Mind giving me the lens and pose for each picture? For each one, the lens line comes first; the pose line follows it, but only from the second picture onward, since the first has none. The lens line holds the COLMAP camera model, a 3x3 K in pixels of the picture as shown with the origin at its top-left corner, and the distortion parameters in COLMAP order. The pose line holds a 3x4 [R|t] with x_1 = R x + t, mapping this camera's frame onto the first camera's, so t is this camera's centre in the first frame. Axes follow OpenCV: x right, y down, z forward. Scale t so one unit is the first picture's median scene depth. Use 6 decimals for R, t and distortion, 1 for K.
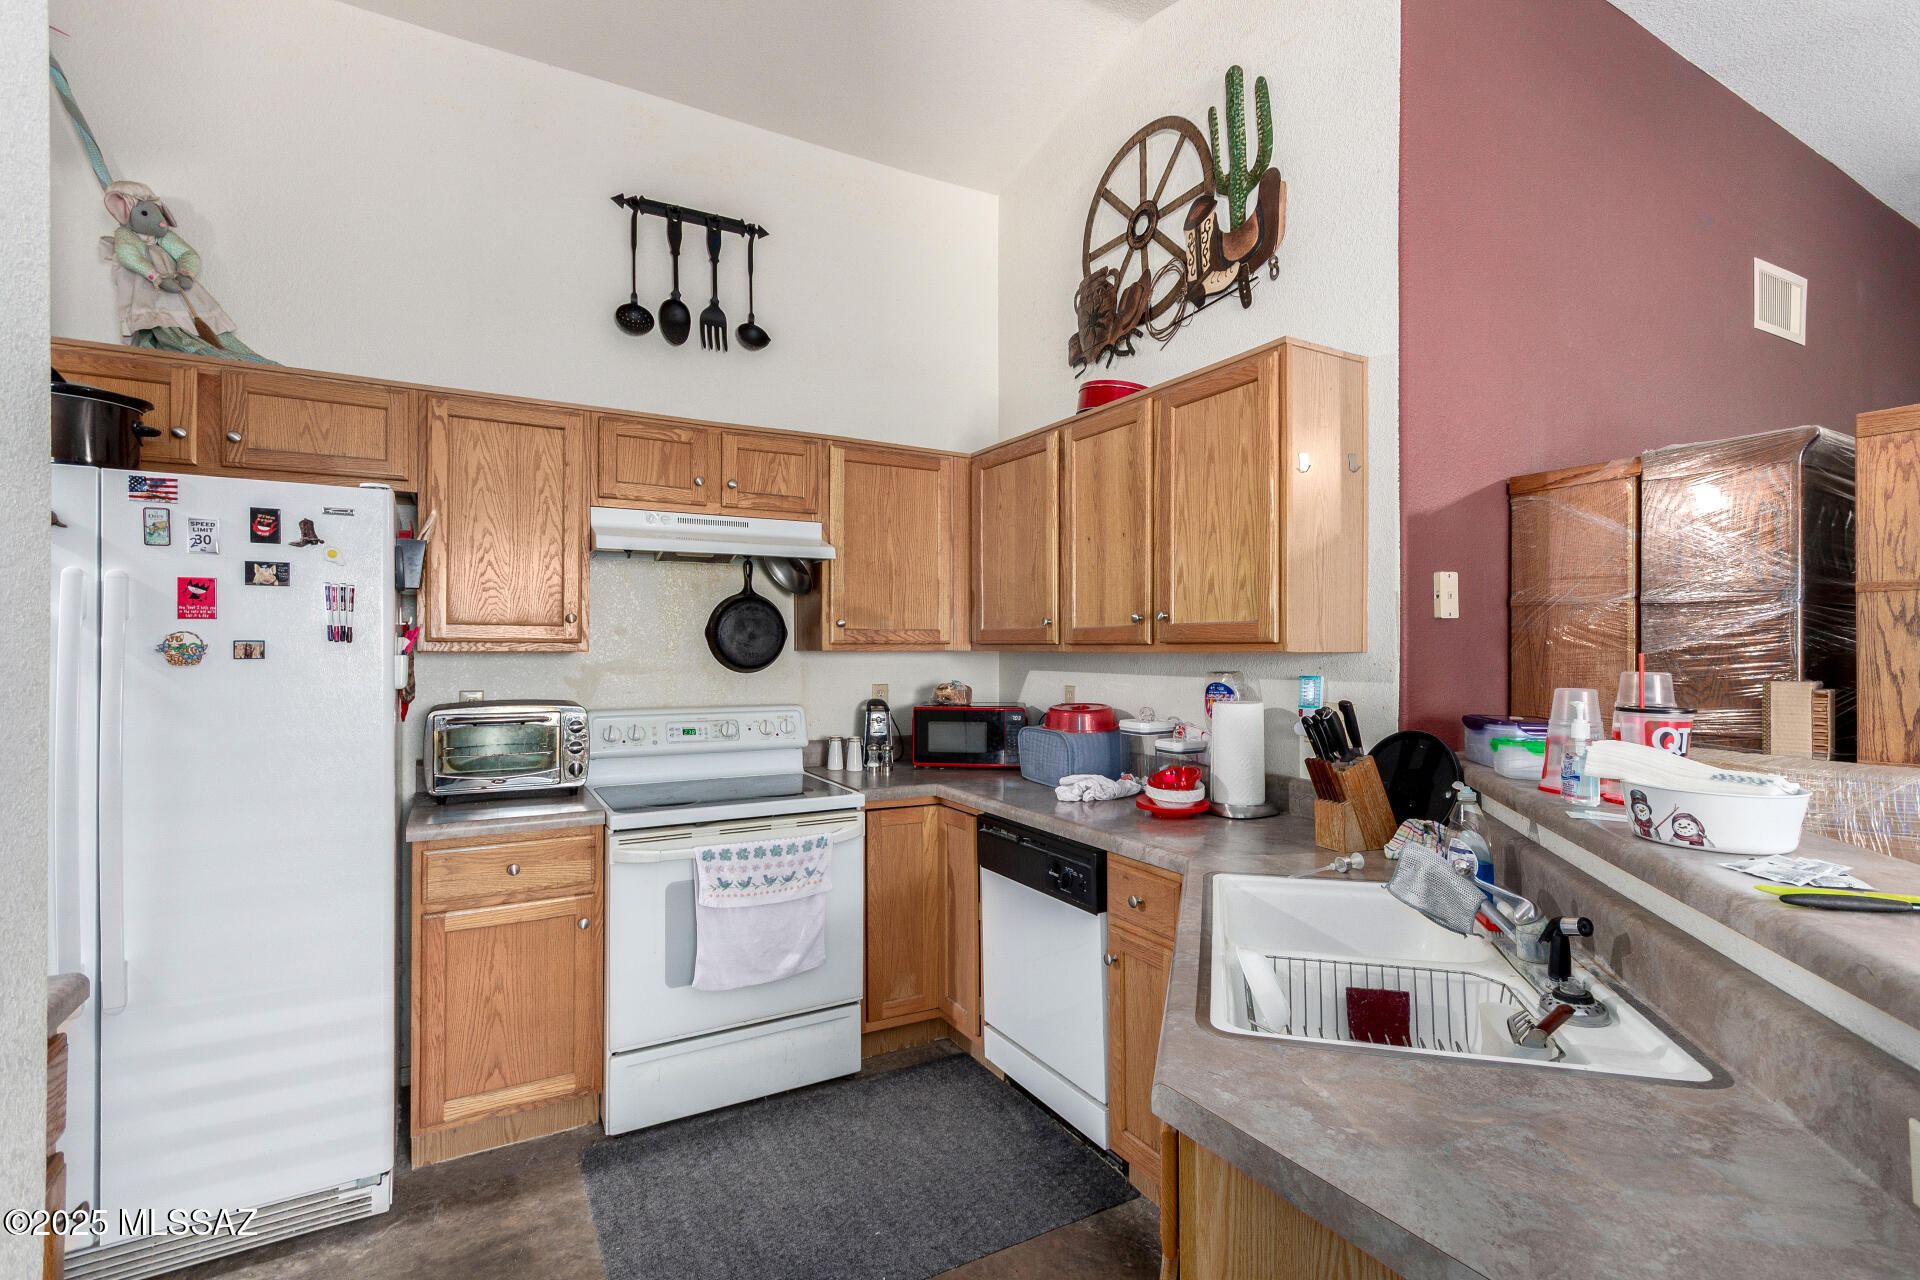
lens RADIAL K [[898.8, 0, 973.1], [0, 898.8, 646.5], [0, 0, 1]] dist [0.009061, 0.000123]
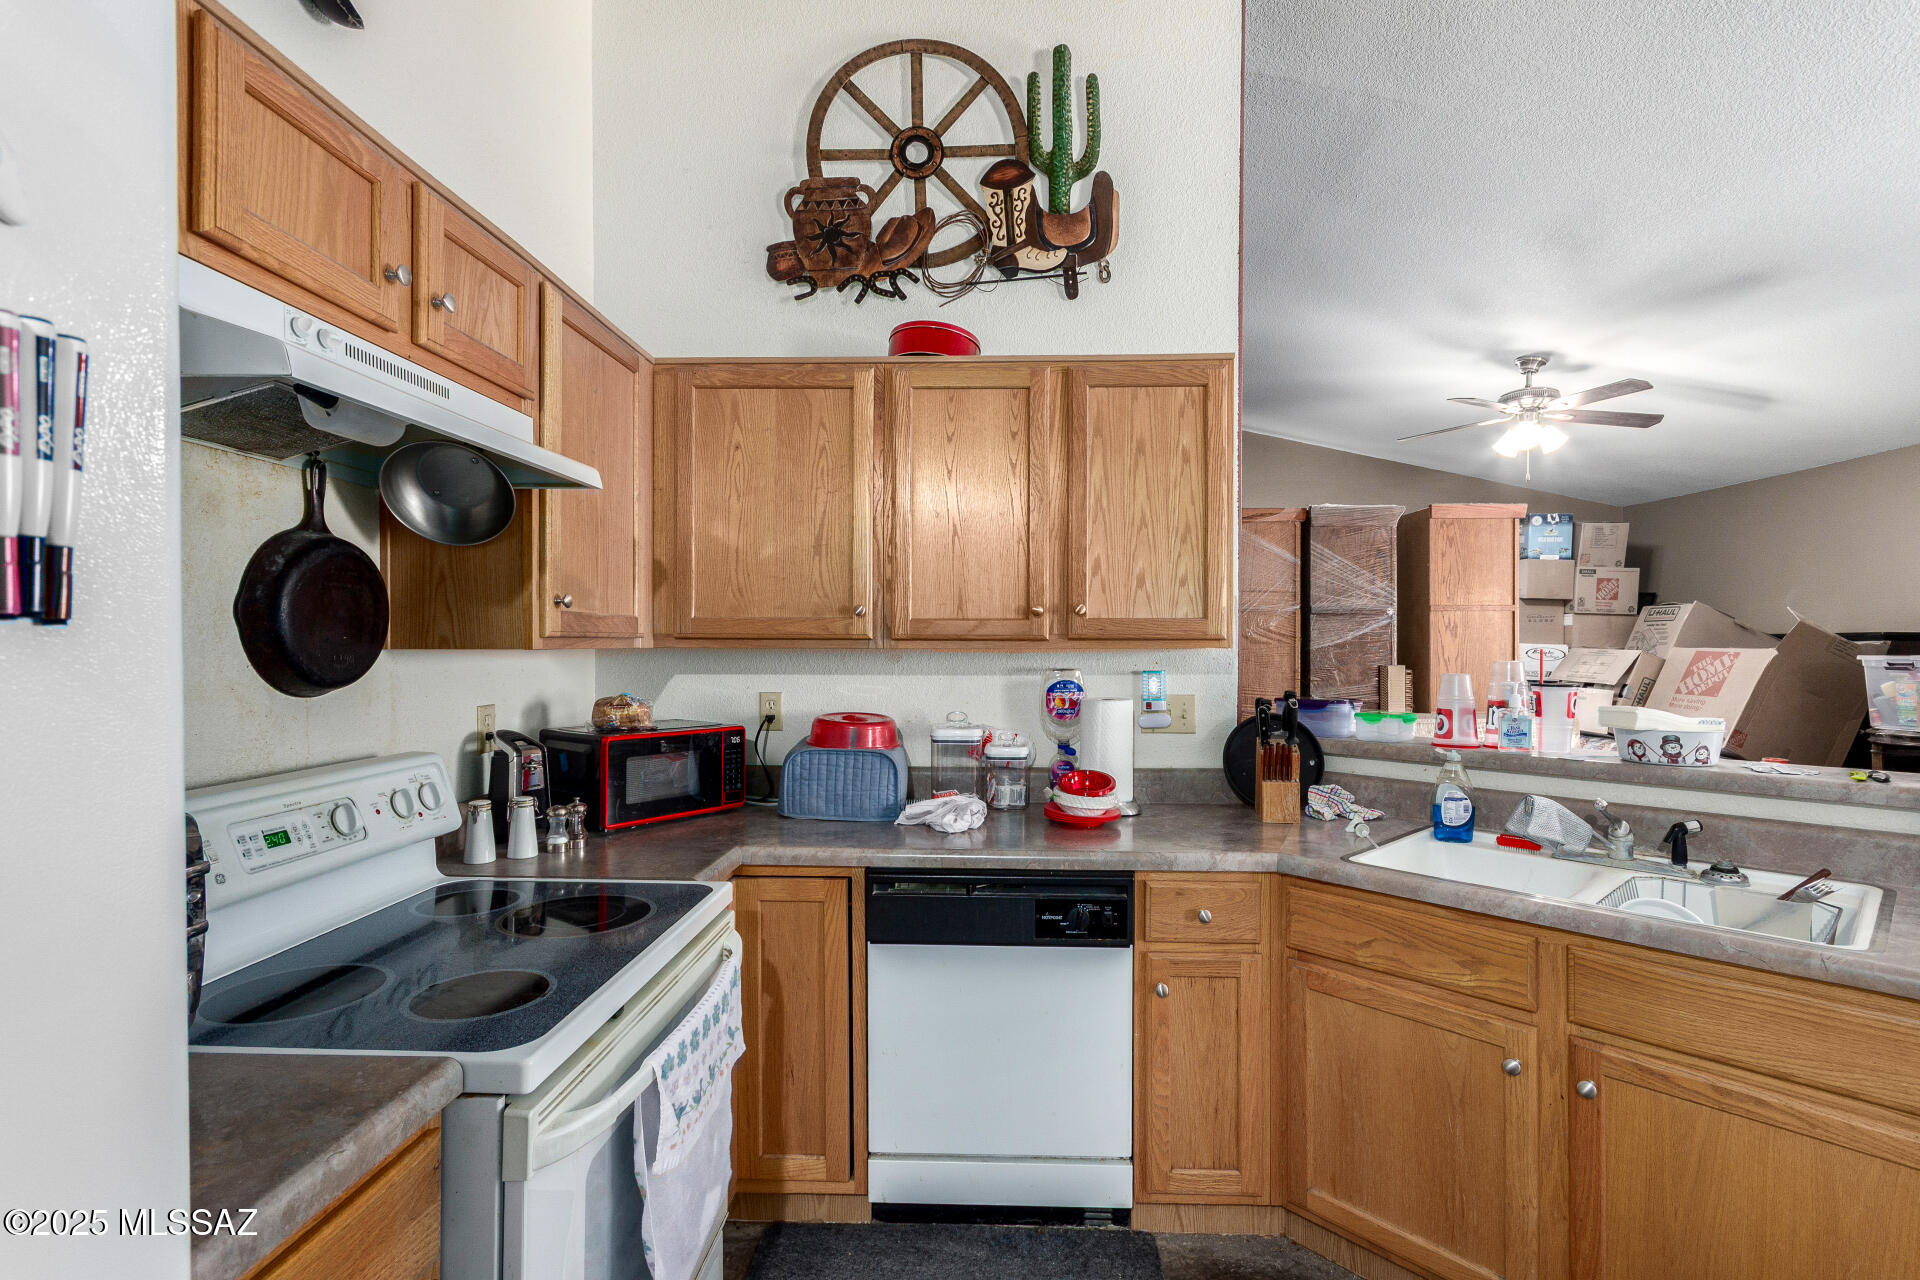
lens RADIAL K [[898.8, 0, 973.1], [0, 898.8, 646.5], [0, 0, 1]] dist [0.009061, 0.000123]
pose [[0.528656, -0.004051, 0.848827, -0.536892], [-0.002699, 0.999976, 0.006453, -0.001297], [-0.848832, -0.005703, 0.528632, 0.515224]]
